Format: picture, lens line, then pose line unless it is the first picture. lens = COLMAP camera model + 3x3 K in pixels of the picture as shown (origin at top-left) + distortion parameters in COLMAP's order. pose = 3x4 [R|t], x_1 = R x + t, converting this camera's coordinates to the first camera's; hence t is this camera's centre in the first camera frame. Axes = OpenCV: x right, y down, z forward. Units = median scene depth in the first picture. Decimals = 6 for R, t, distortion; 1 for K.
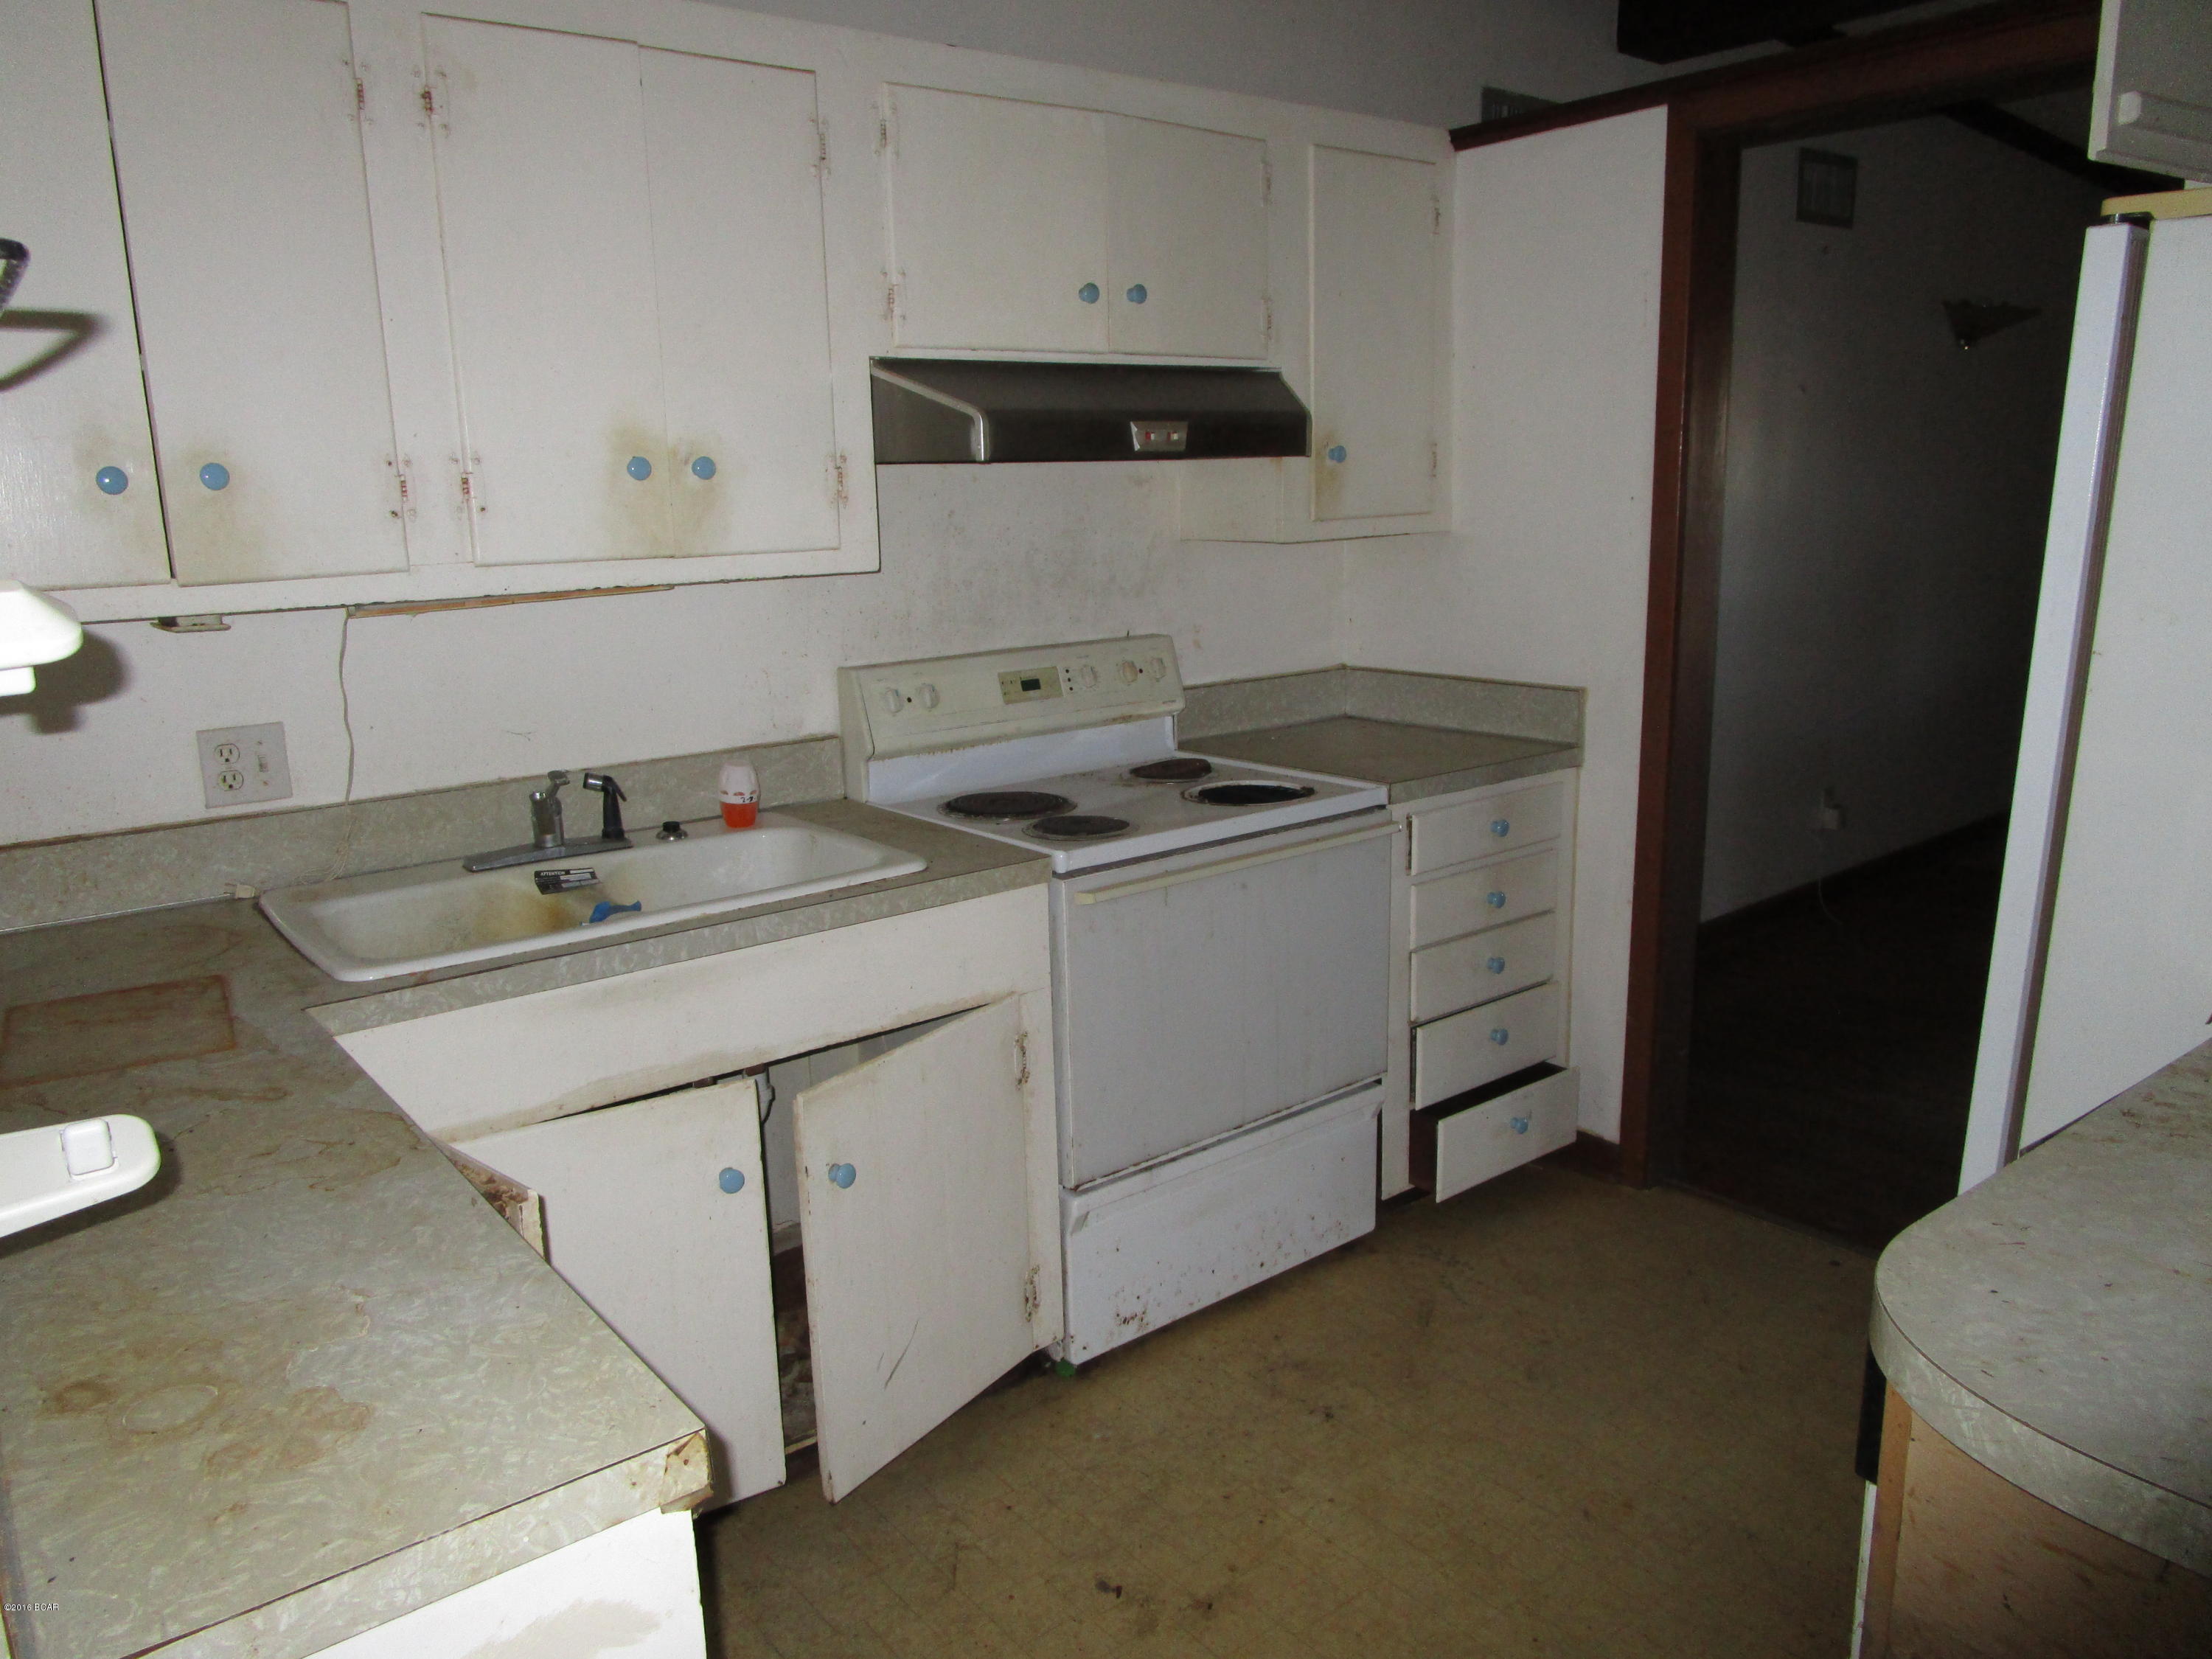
lens RADIAL K [[1572.6, 0, 1106.0], [0, 1572.6, 829.5], [0, 0, 1]] dist [-0.026050, -0.000520]
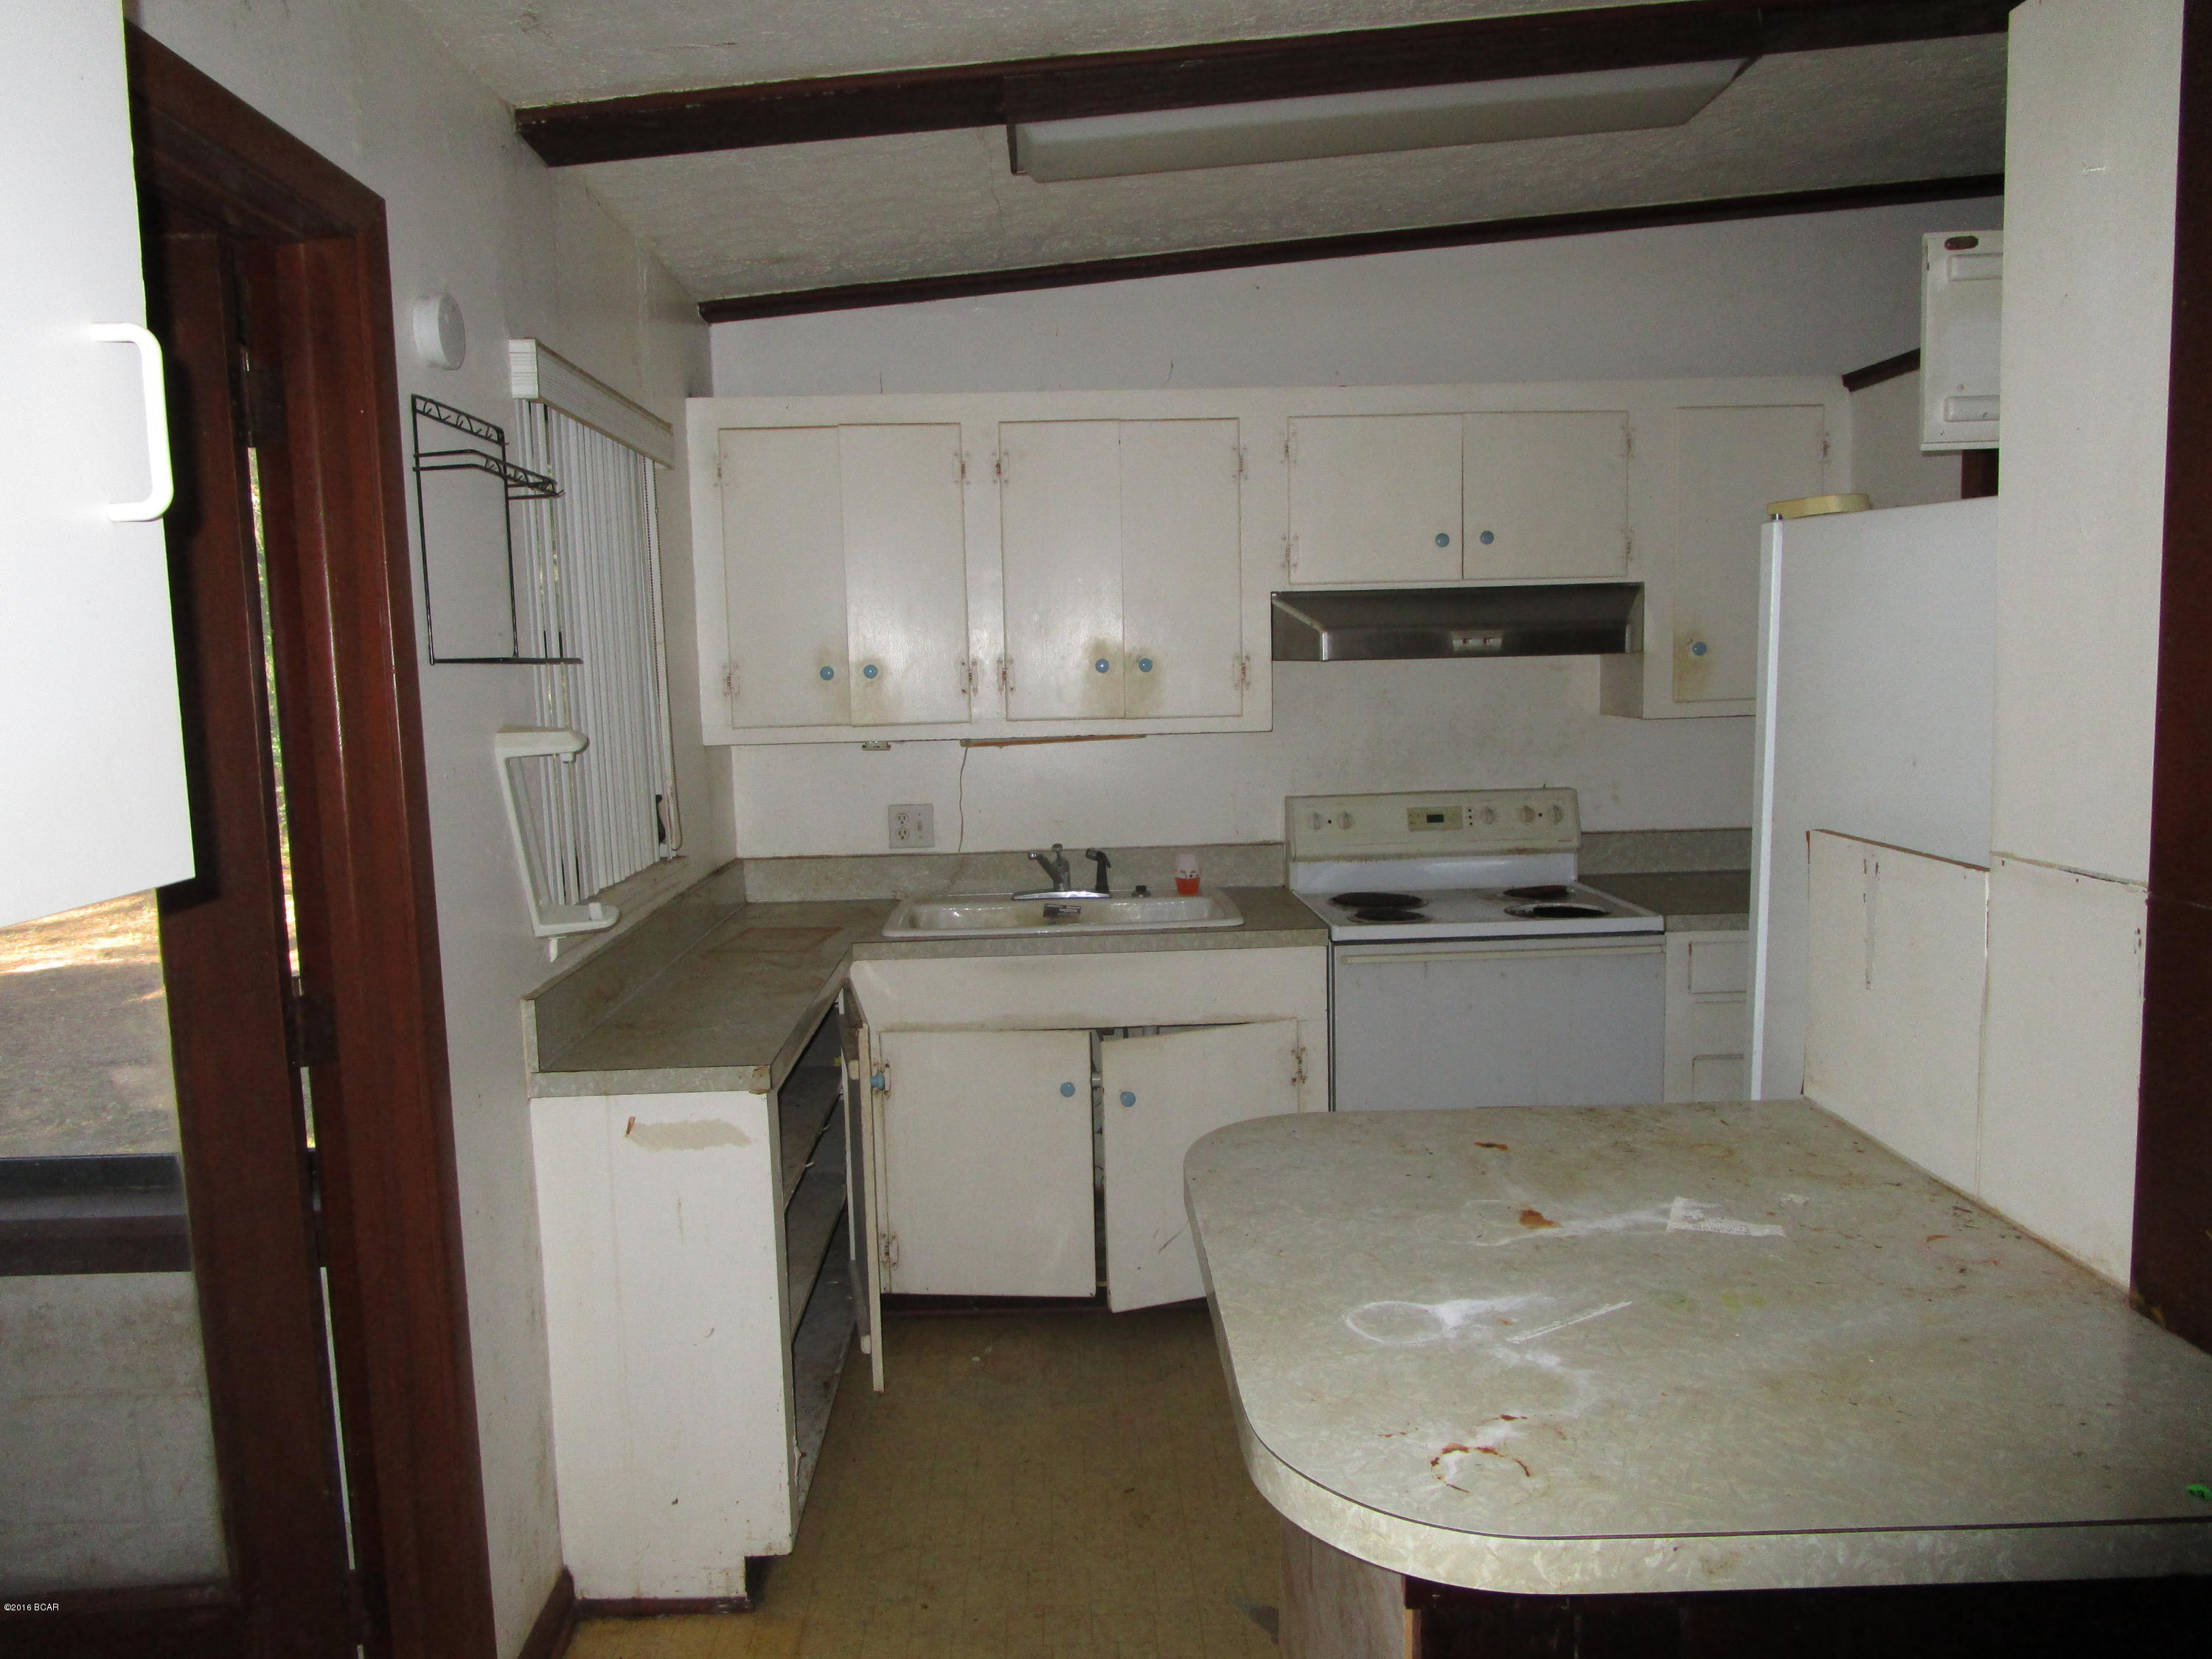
lens RADIAL K [[1572.6, 0, 1106.0], [0, 1572.6, 829.5], [0, 0, 1]] dist [-0.026050, -0.000520]
pose [[0.807886, 0.069219, -0.585260, 0.619842], [-0.122552, 0.991102, -0.051950, 0.025983], [0.576456, 0.113694, 0.809180, -0.297365]]
